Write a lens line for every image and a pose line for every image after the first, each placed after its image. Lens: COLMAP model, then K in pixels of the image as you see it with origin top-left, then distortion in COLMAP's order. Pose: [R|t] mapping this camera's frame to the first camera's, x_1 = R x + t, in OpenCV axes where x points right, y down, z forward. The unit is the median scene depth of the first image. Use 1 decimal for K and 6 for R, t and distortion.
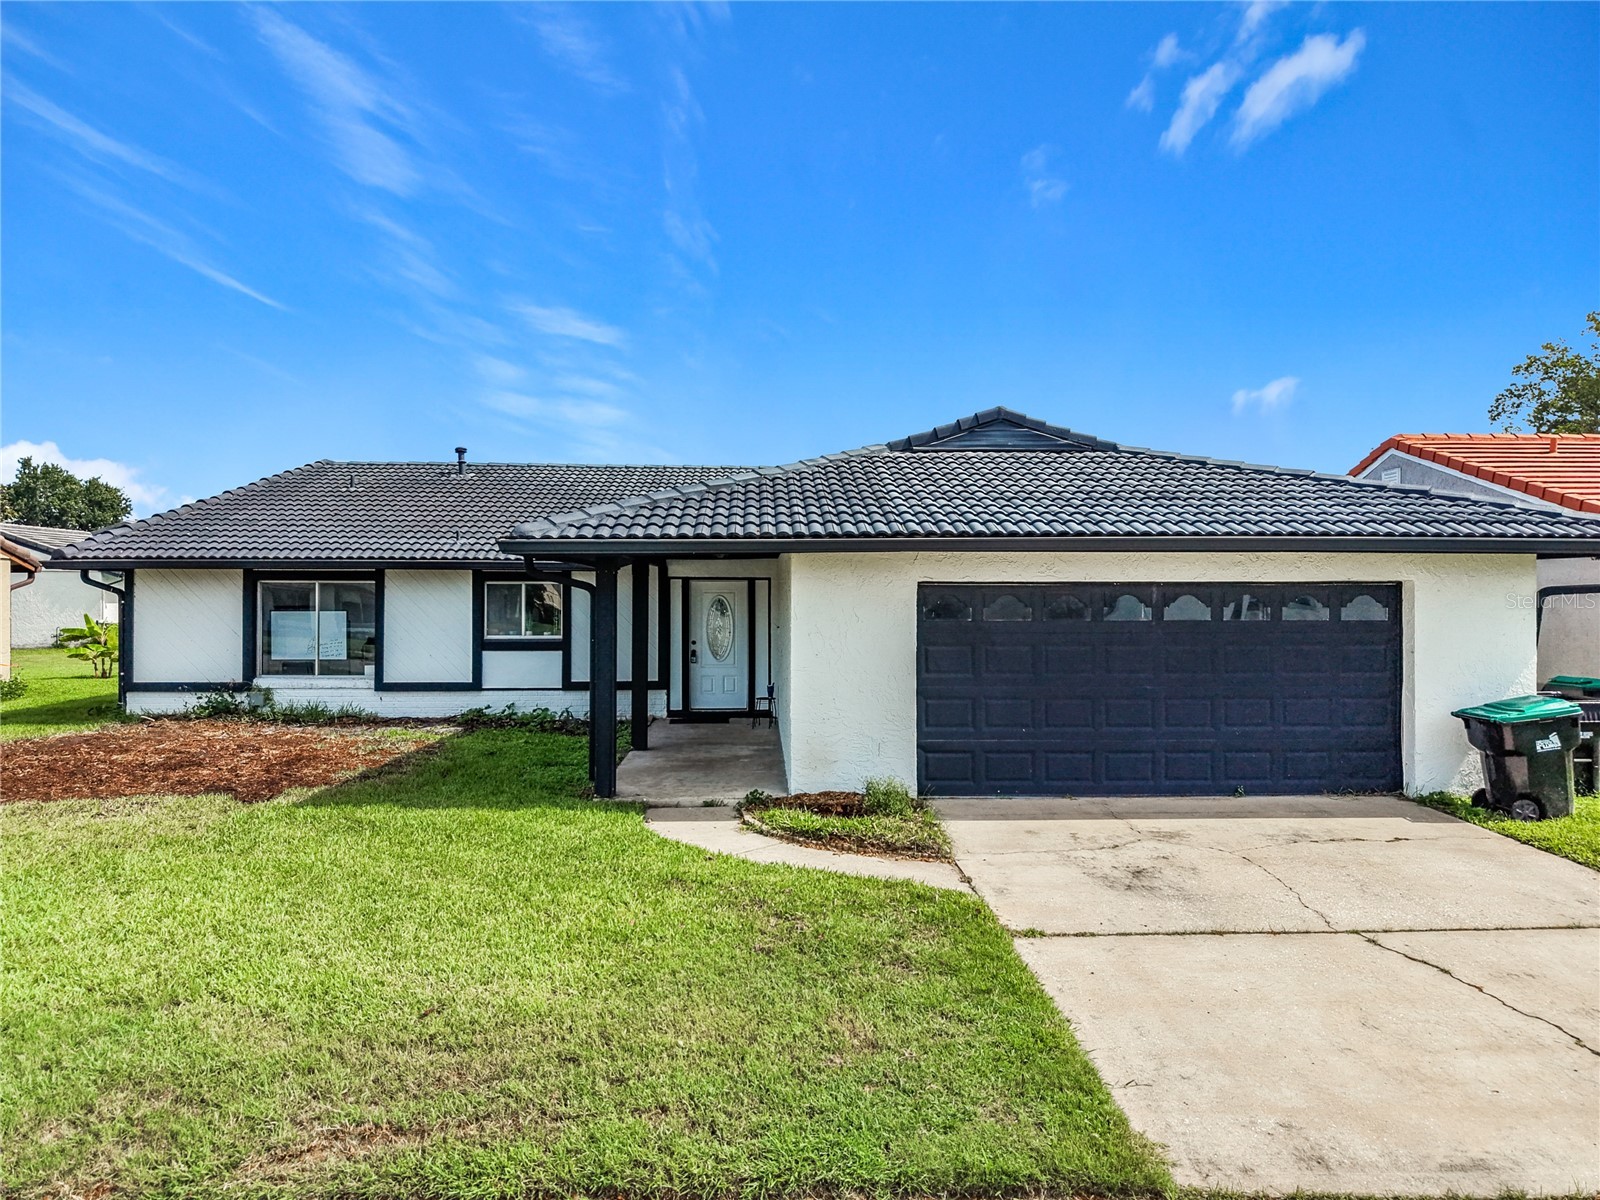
lens RADIAL K [[1101.2, 0, 800.0], [0, 1101.2, 600.0], [0, 0, 1]] dist [0.010756, -0.003548]
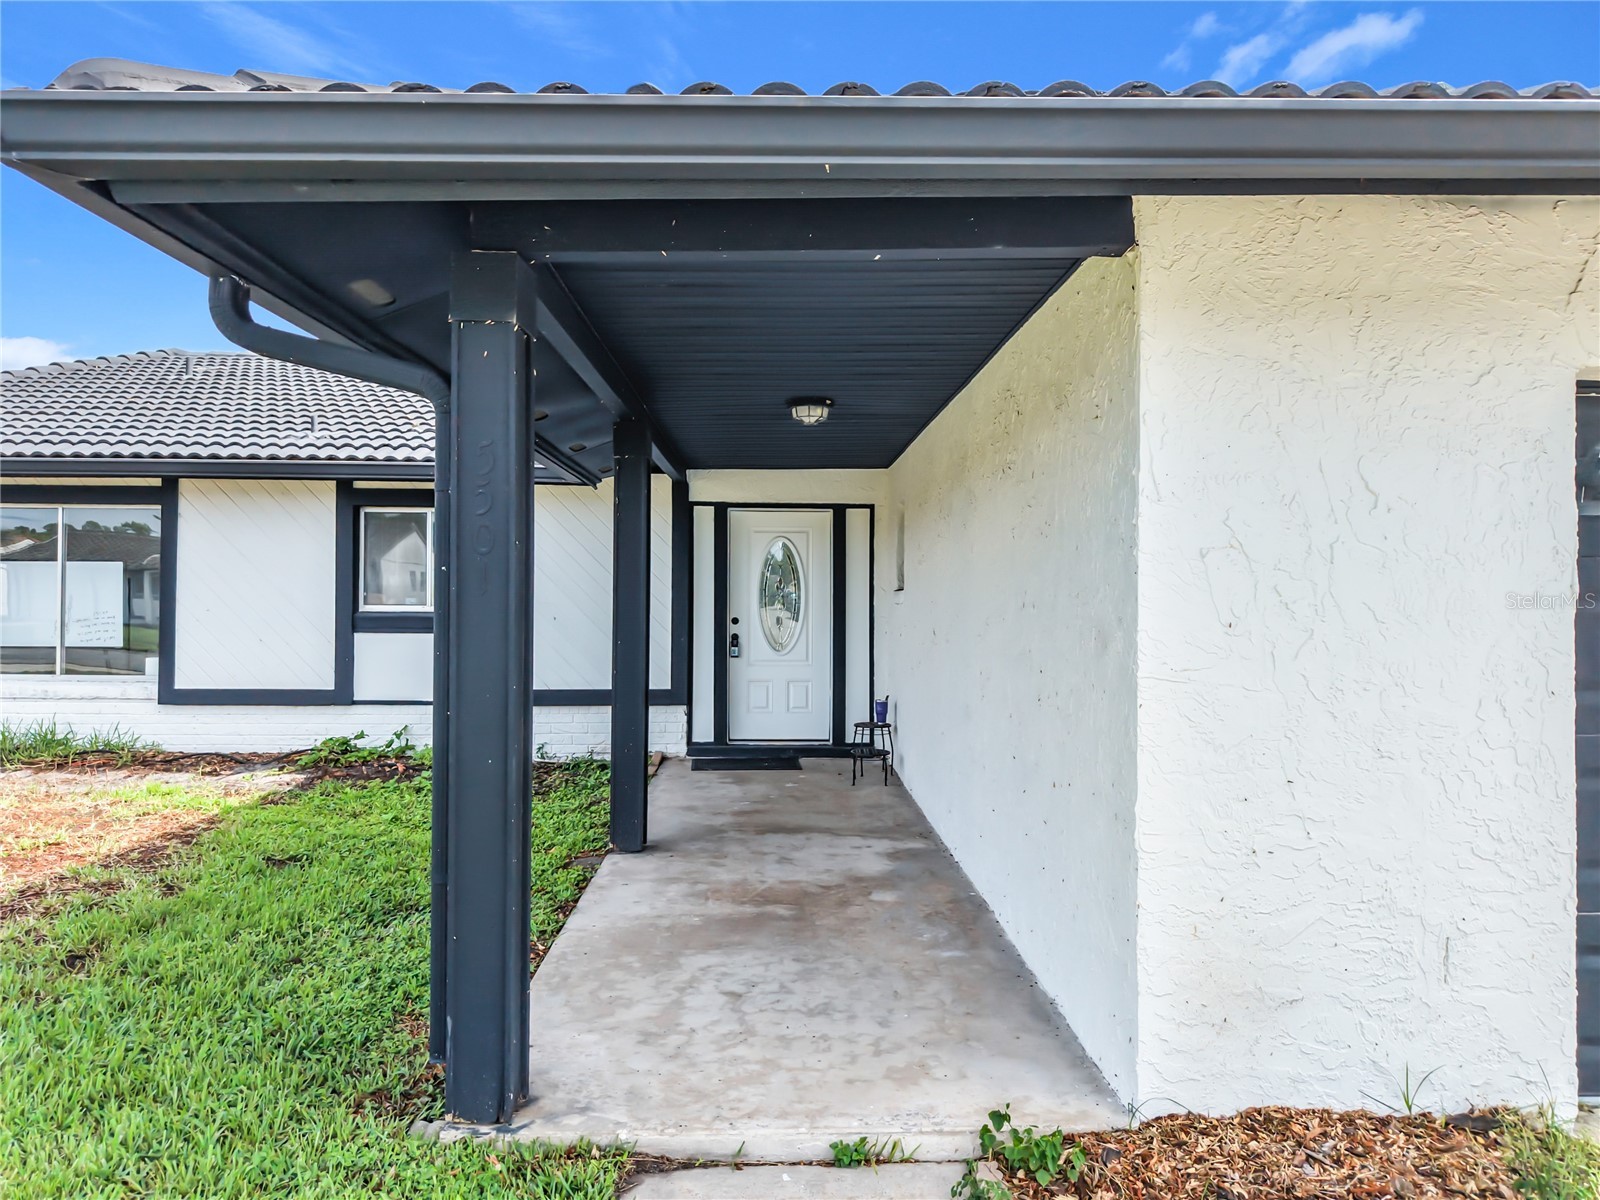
lens RADIAL K [[1073.3, 0, 788.2], [0, 1073.3, 600.6], [0, 0, 1]] dist [0.004931, -0.002053]
pose [[0.999806, 0.005905, -0.018780, -0.073047], [-0.005888, 0.999982, 0.000975, 0.034201], [0.018786, -0.000864, 0.999823, 0.562187]]
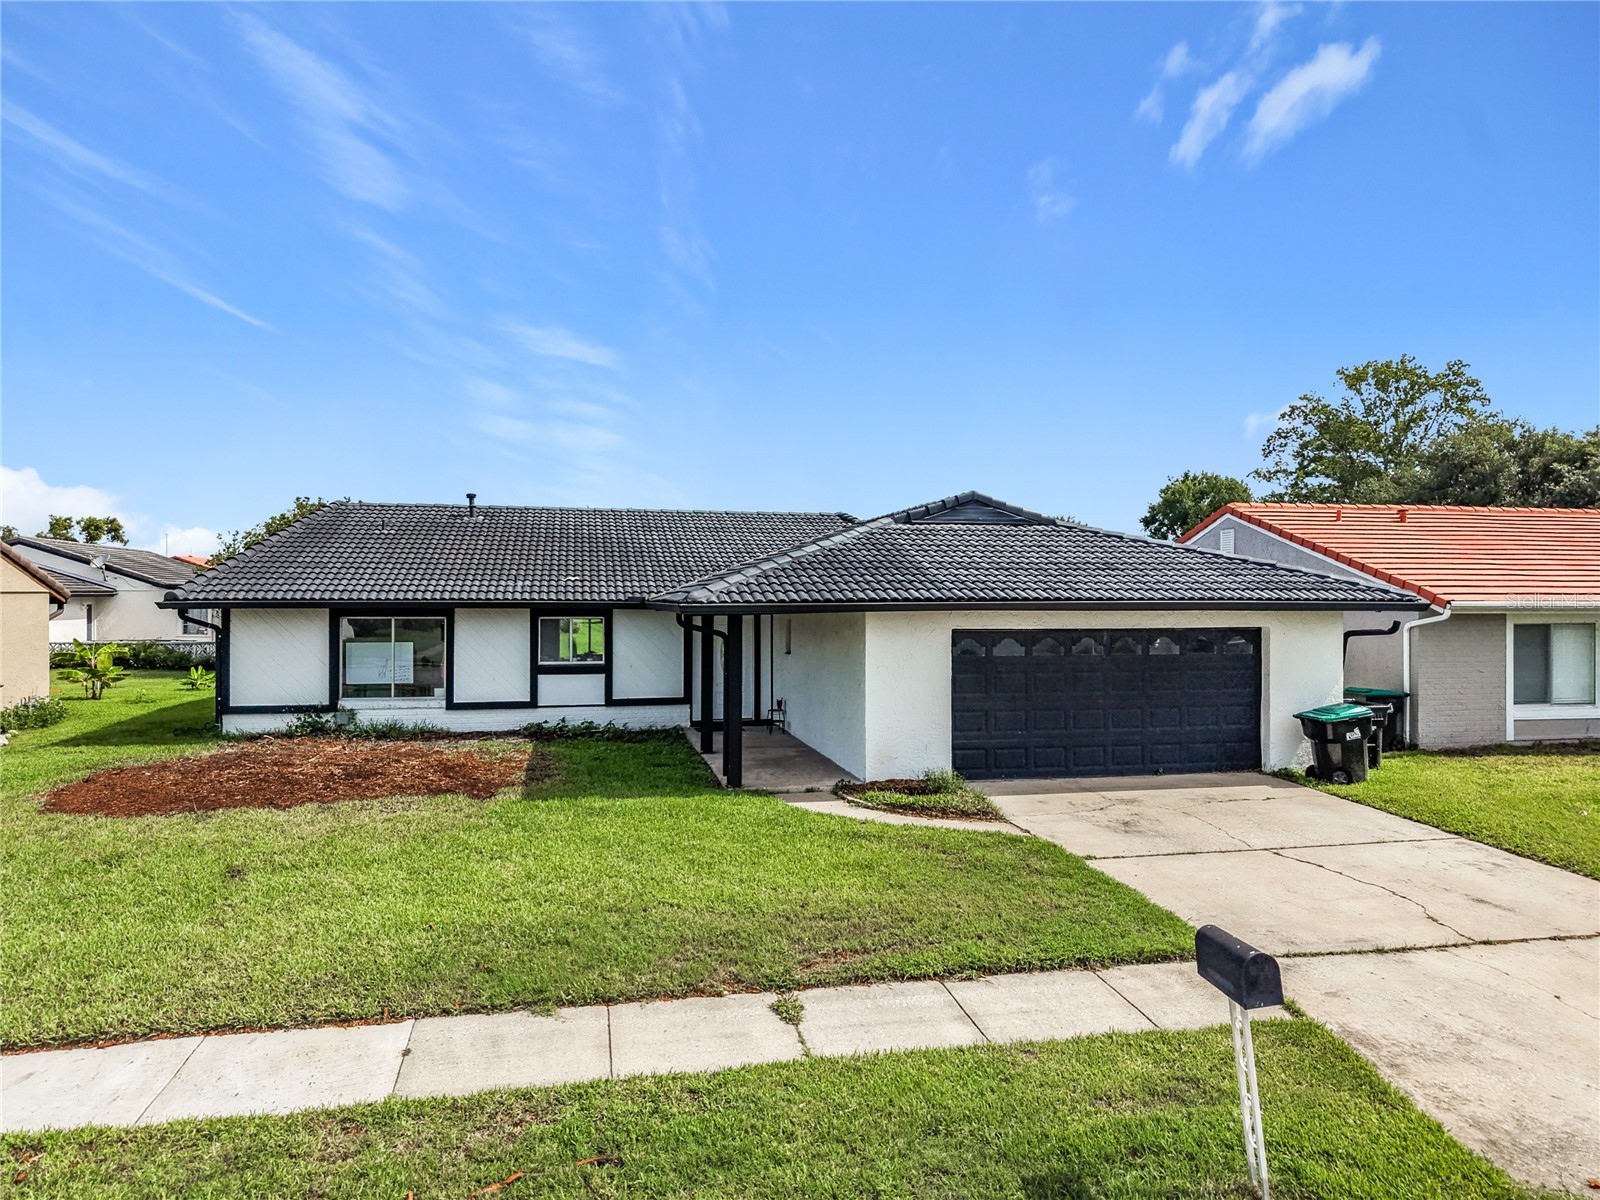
lens RADIAL K [[1108.0, 0, 800.0], [0, 1108.0, 600.0], [0, 0, 1]] dist [0.037492, -0.065441]
pose [[0.984313, 0.000013, 0.176429, -0.264963], [-0.000157, 1.000000, 0.000805, -0.043823], [-0.176429, -0.000820, 0.984313, -0.292006]]
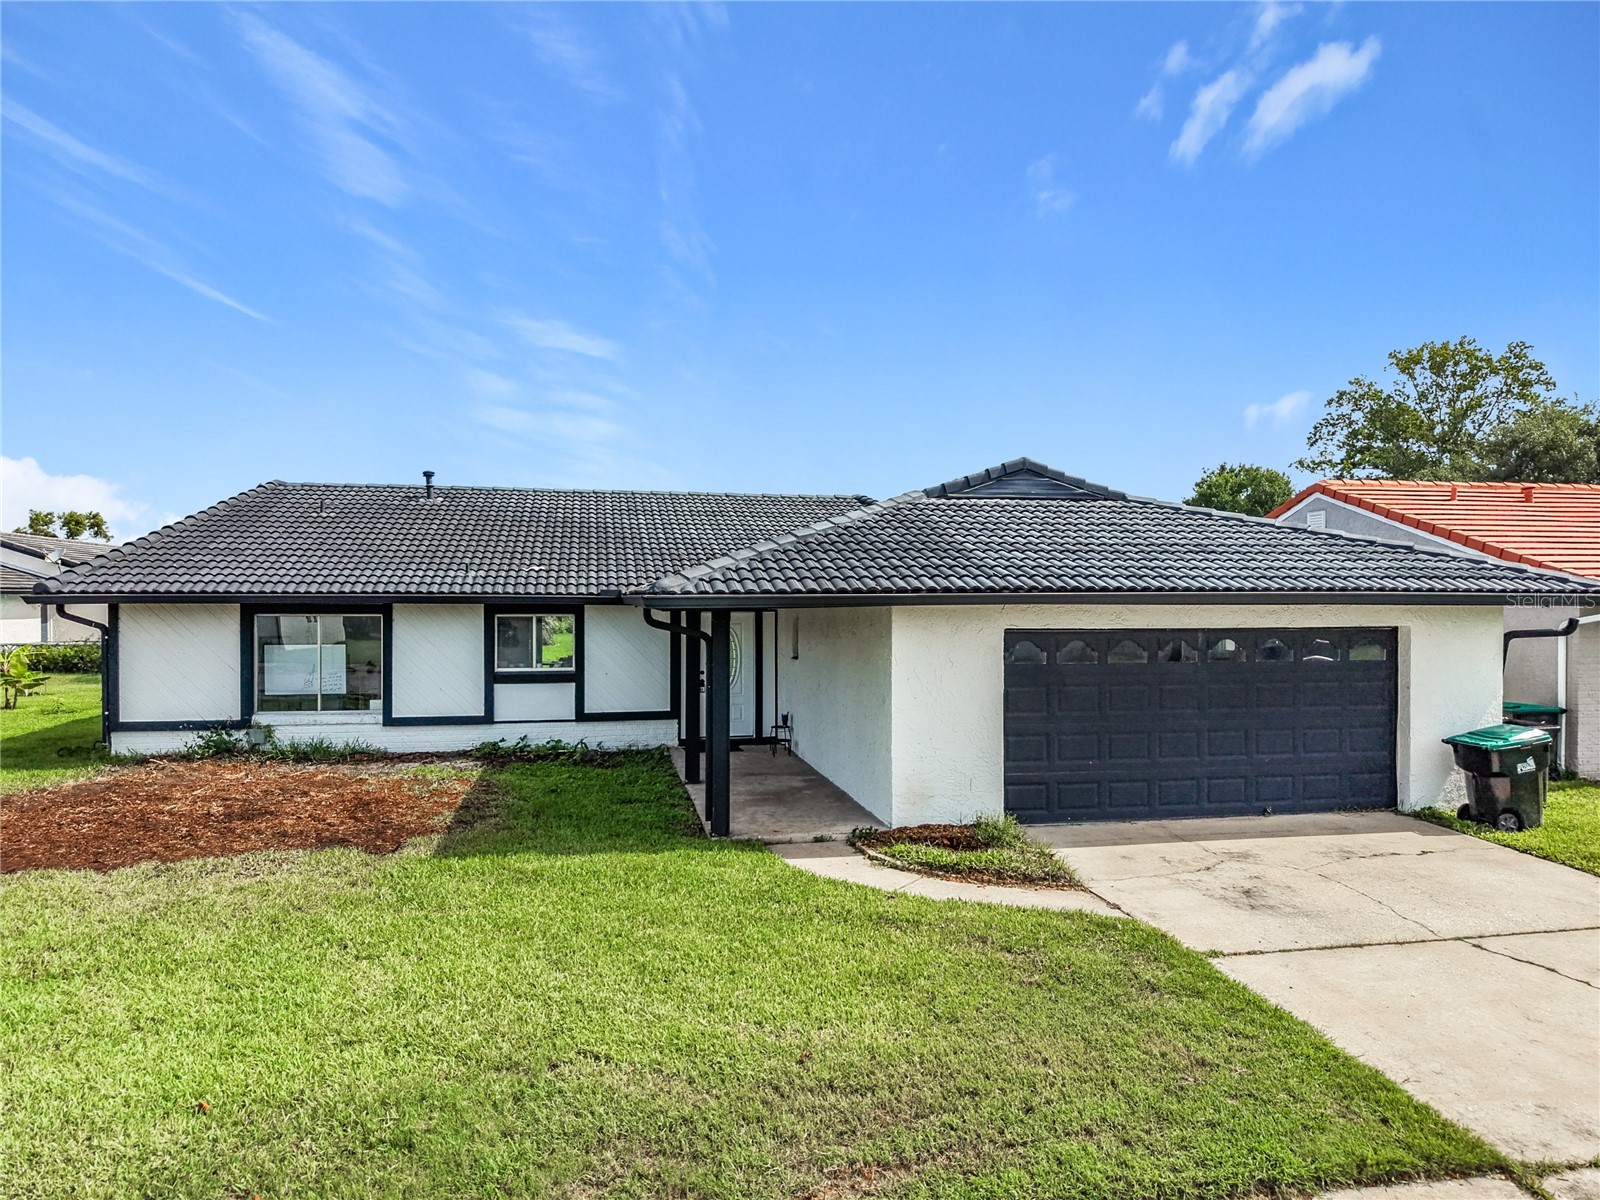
lens RADIAL K [[1104.3, 0, 796.0], [0, 1104.3, 617.8], [0, 0, 1]] dist [0.006807, -0.000056]
pose [[0.987530, -0.002493, 0.157412, -0.210820], [-0.000067, 0.999868, 0.016261, -0.036032], [-0.157432, -0.016068, 0.987399, -0.036922]]
